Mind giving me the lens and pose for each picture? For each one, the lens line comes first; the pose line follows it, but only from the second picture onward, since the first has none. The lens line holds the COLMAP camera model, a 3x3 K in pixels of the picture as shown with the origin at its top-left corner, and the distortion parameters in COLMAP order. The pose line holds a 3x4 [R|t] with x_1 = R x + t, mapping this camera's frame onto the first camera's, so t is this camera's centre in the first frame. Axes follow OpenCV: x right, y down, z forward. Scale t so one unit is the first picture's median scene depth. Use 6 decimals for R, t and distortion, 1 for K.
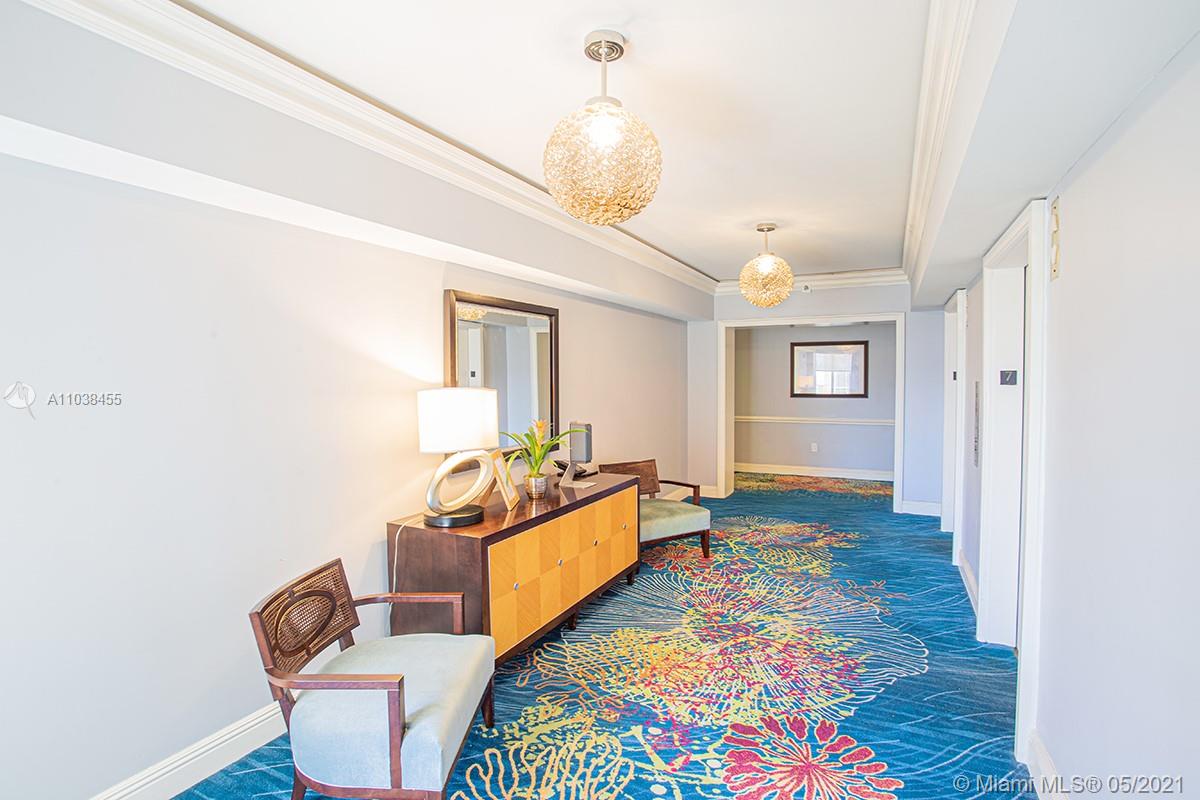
lens RADIAL K [[589.9, 0, 601.1], [0, 589.9, 395.0], [0, 0, 1]] dist [-0.072301, 0.033444]
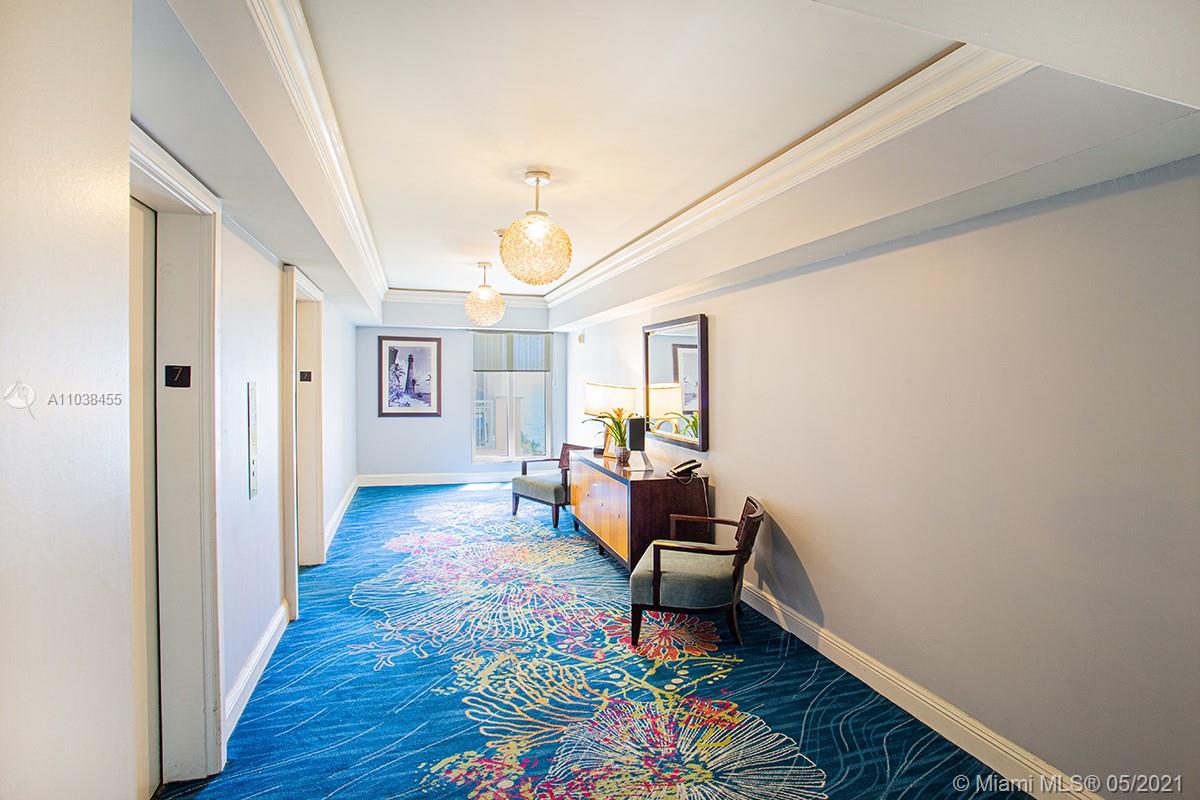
lens RADIAL K [[589.9, 0, 601.1], [0, 589.9, 395.0], [0, 0, 1]] dist [-0.072301, 0.033444]
pose [[-0.720858, 0.015961, -0.692899, 0.780979], [-0.029547, 0.998118, 0.053730, -0.046966], [0.692453, 0.059205, -0.719030, 1.689672]]
